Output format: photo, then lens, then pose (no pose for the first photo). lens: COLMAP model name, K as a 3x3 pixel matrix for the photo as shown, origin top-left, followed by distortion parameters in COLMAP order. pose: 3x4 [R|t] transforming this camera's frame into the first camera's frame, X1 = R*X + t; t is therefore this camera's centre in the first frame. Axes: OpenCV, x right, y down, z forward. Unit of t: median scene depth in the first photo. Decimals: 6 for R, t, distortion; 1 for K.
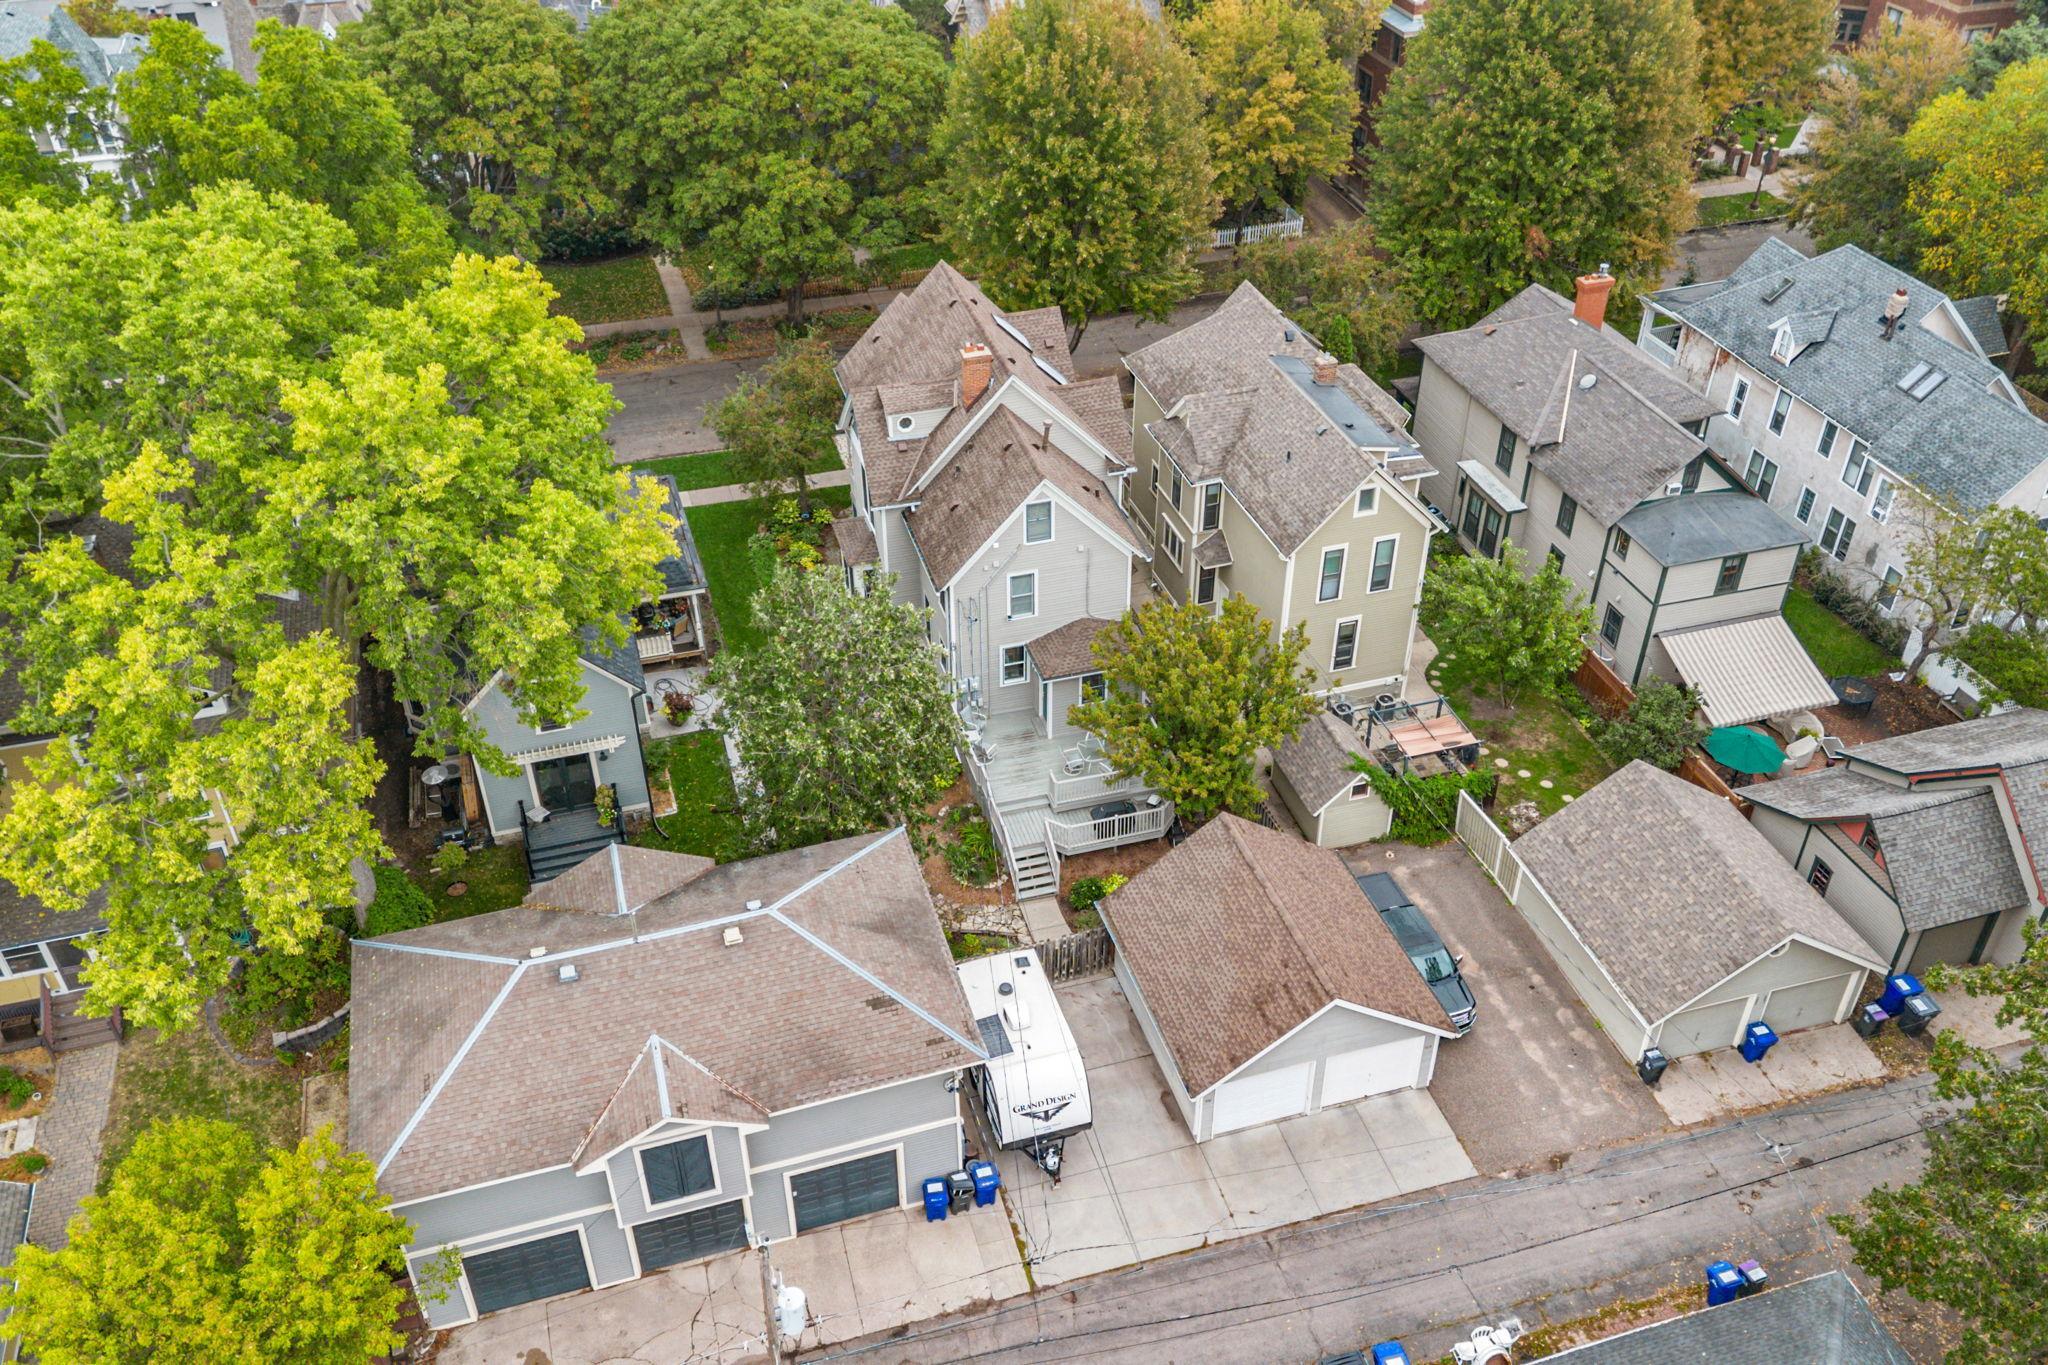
lens RADIAL K [[1720.6, 0, 1024.0], [0, 1720.6, 682.5], [0, 0, 1]] dist [0.119870, -0.182575]
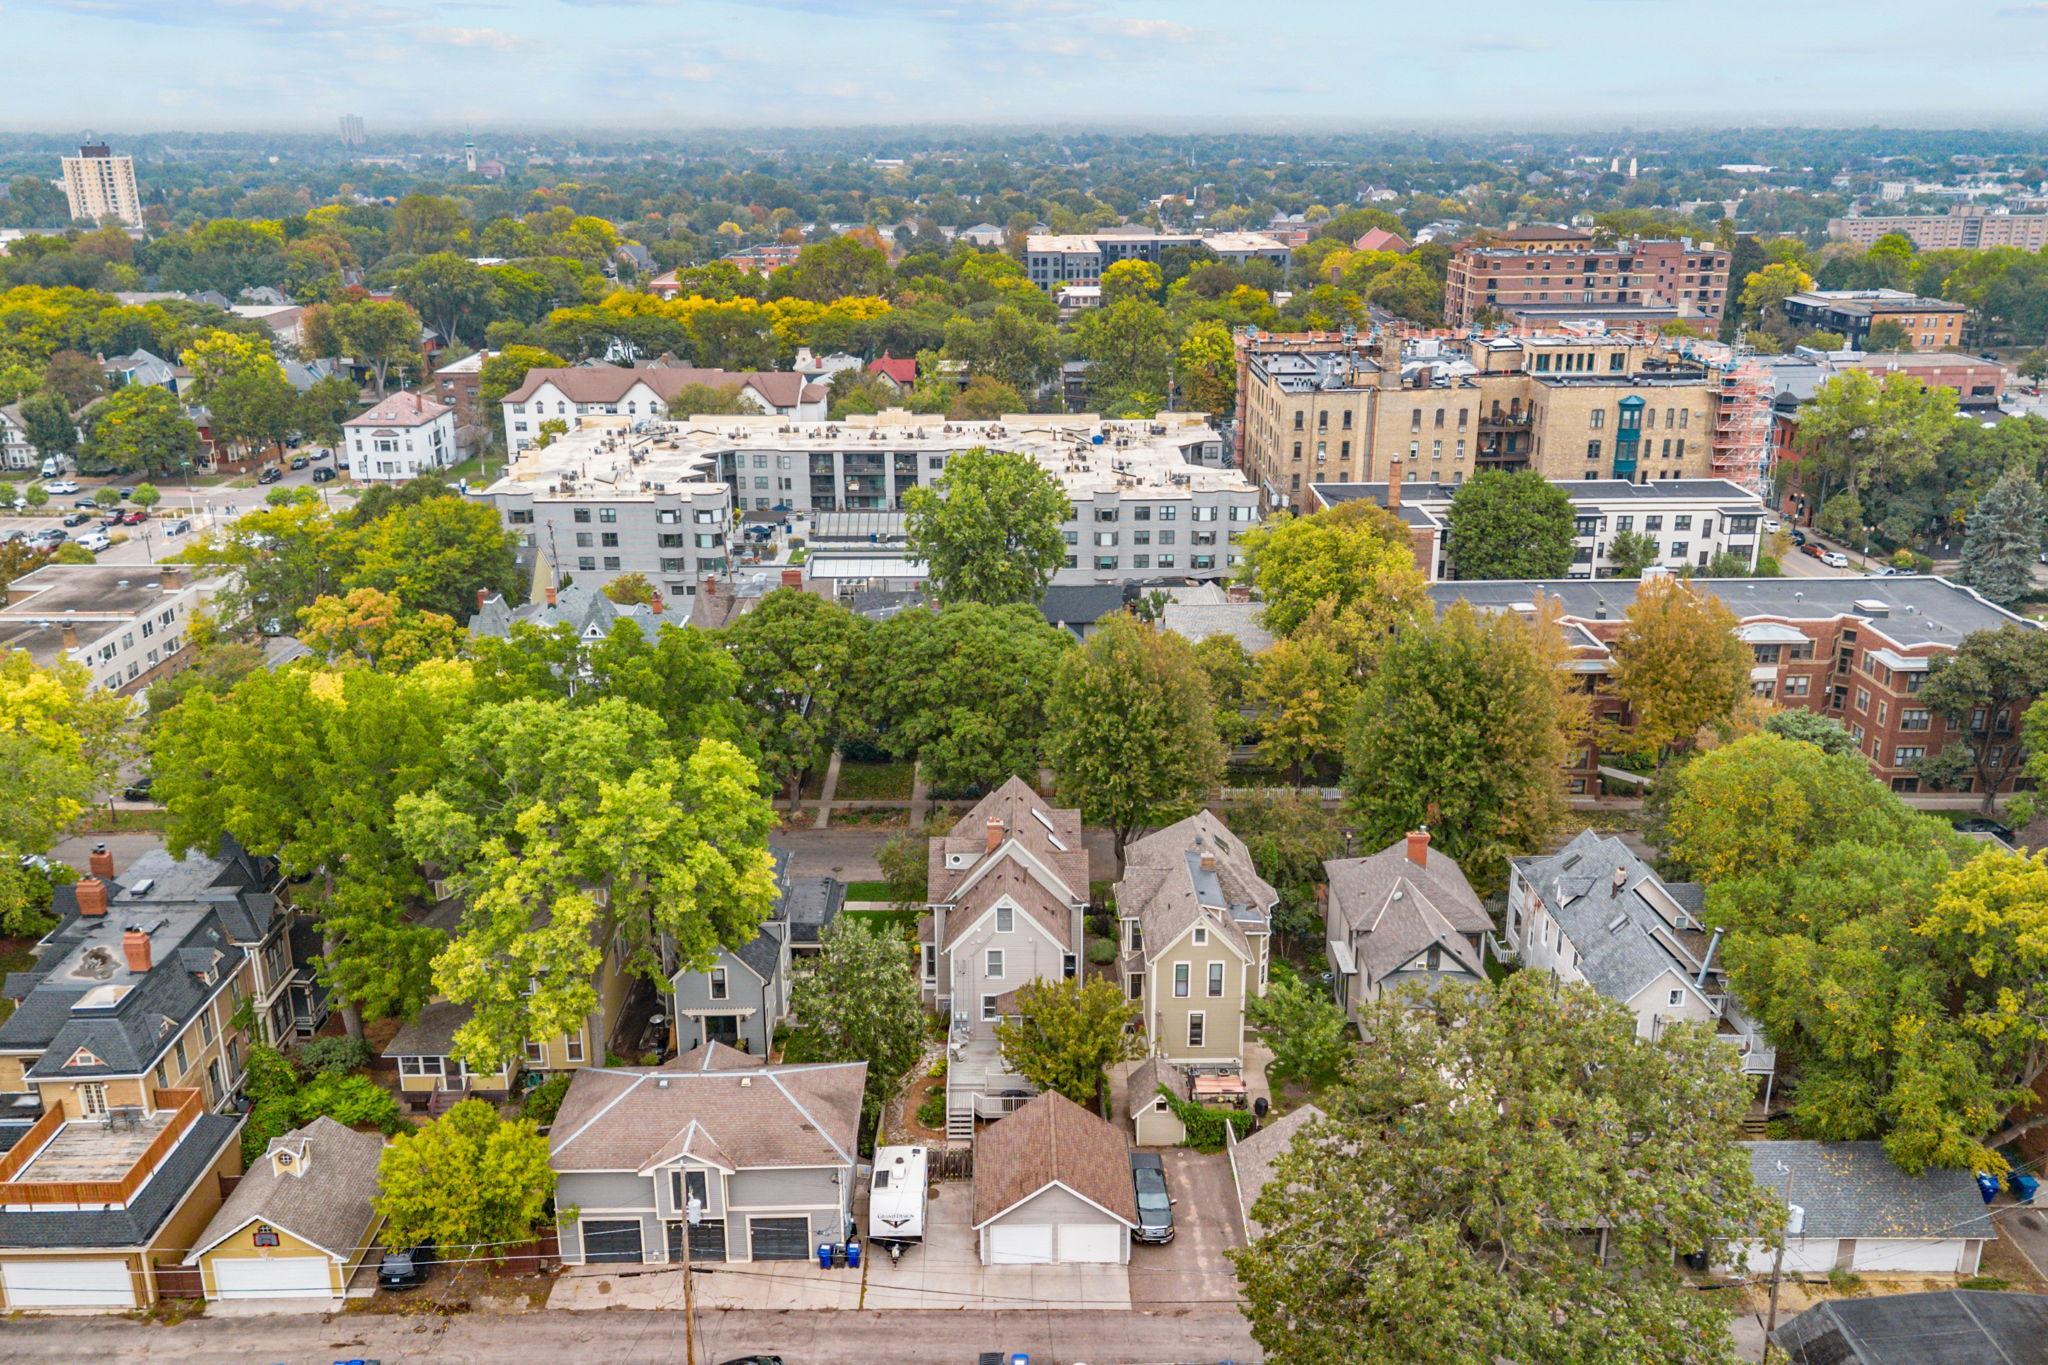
lens RADIAL K [[1720.6, 0, 1024.0], [0, 1720.6, 682.5], [0, 0, 1]] dist [0.119870, -0.182575]
pose [[0.960233, 0.092713, -0.263355, 0.519894], [-0.168637, 0.944351, -0.282422, 0.188677], [0.222516, 0.315602, 0.922433, -0.756135]]
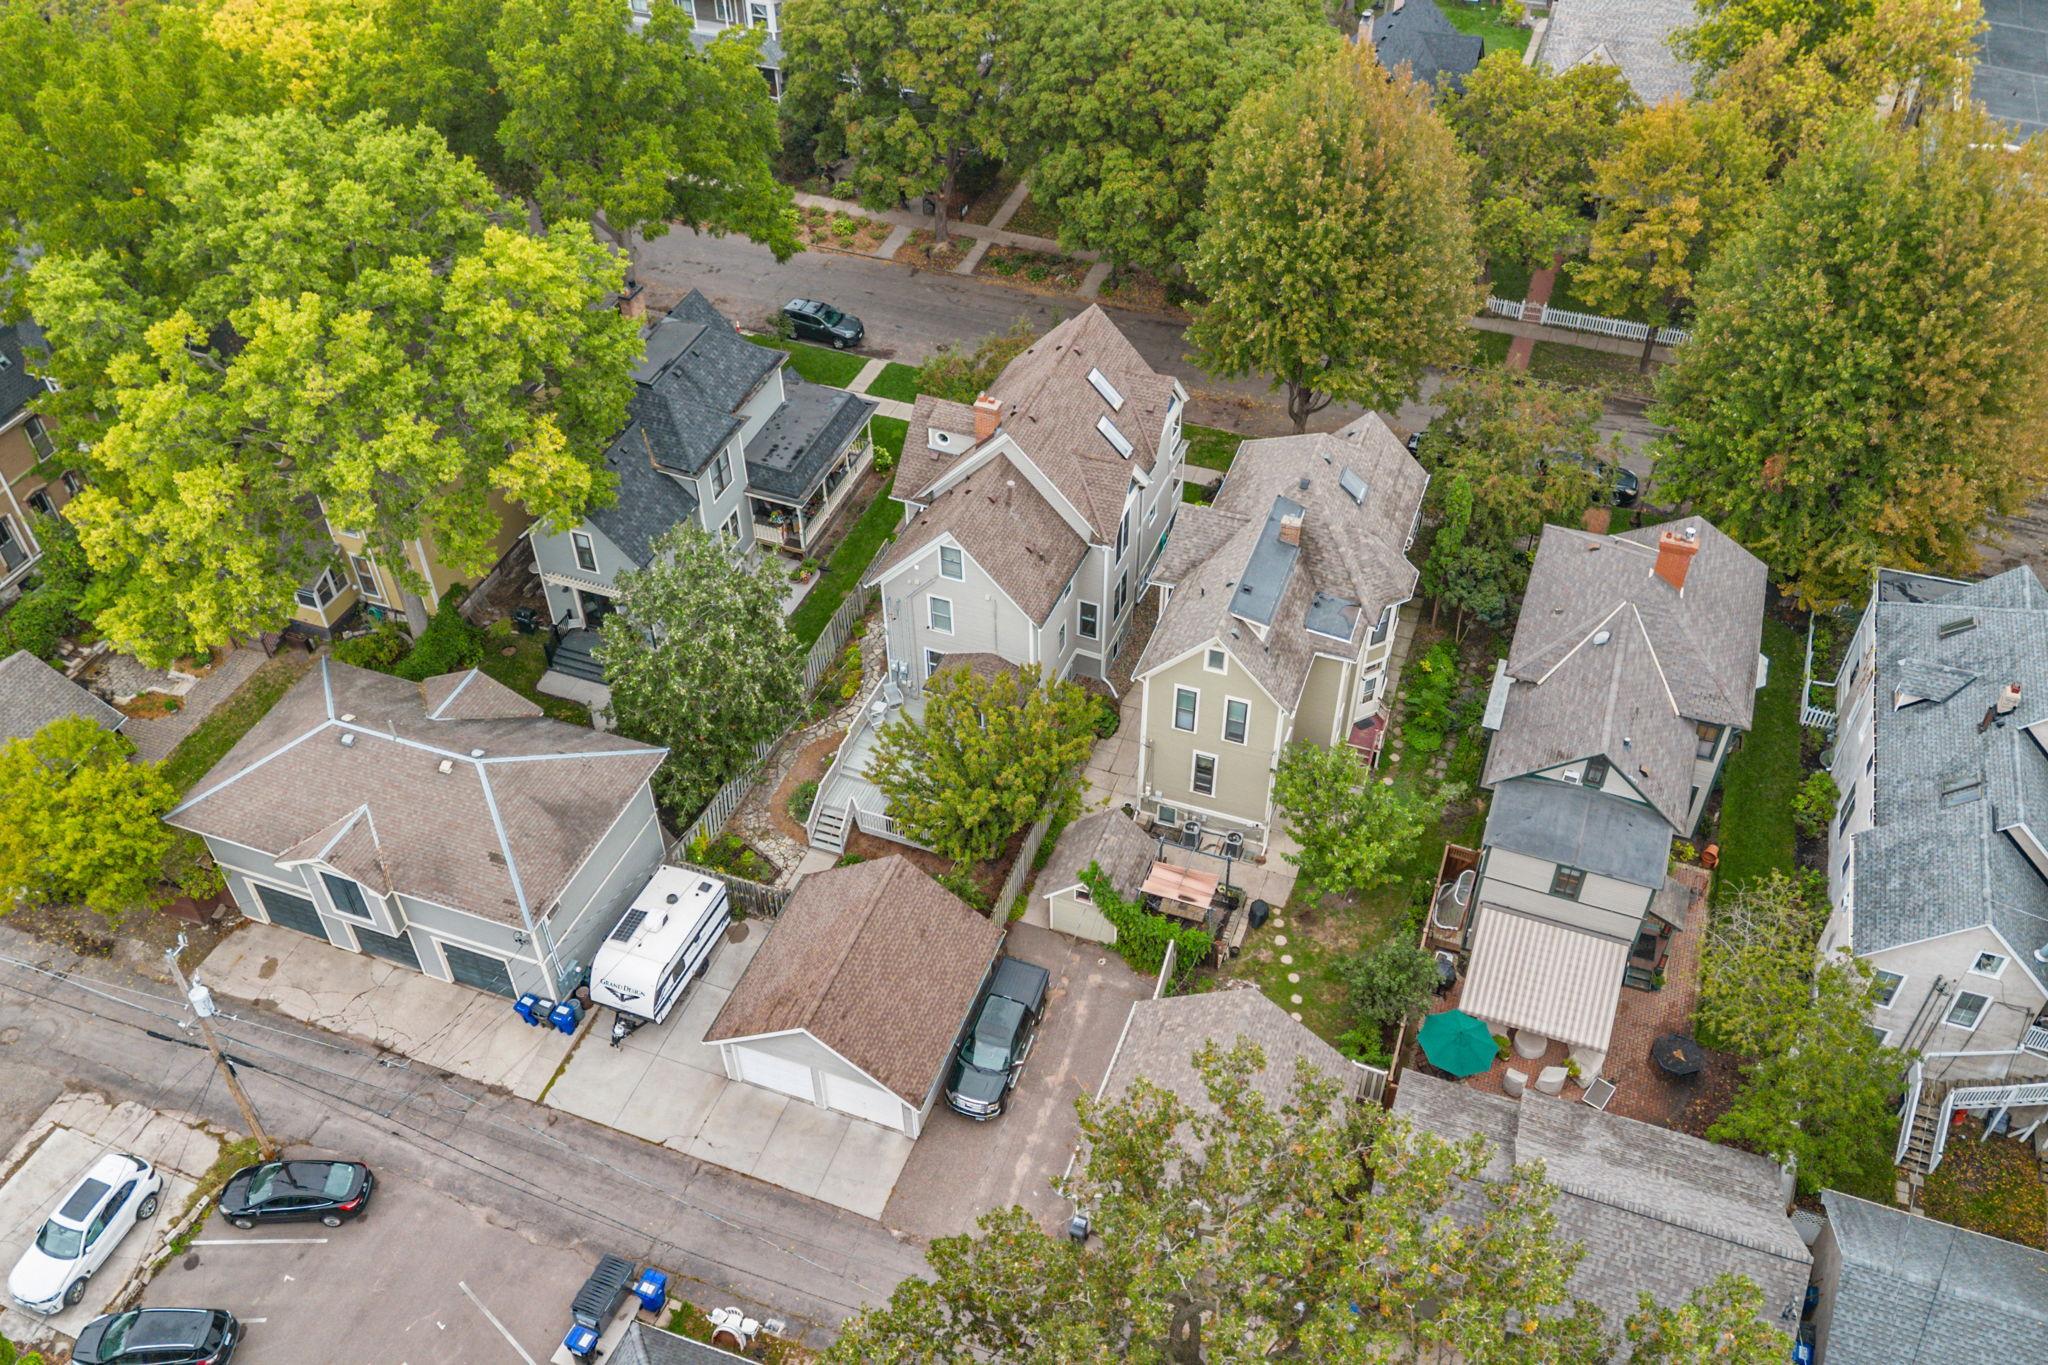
lens RADIAL K [[1720.2, 0, 1024.0], [0, 1720.2, 682.5], [0, 0, 1]] dist [0.133224, -0.189479]
pose [[0.793392, 0.412519, -0.447613, 0.674771], [-0.355821, 0.910927, 0.208816, -0.314252], [0.493883, -0.006403, 0.869505, 0.017279]]
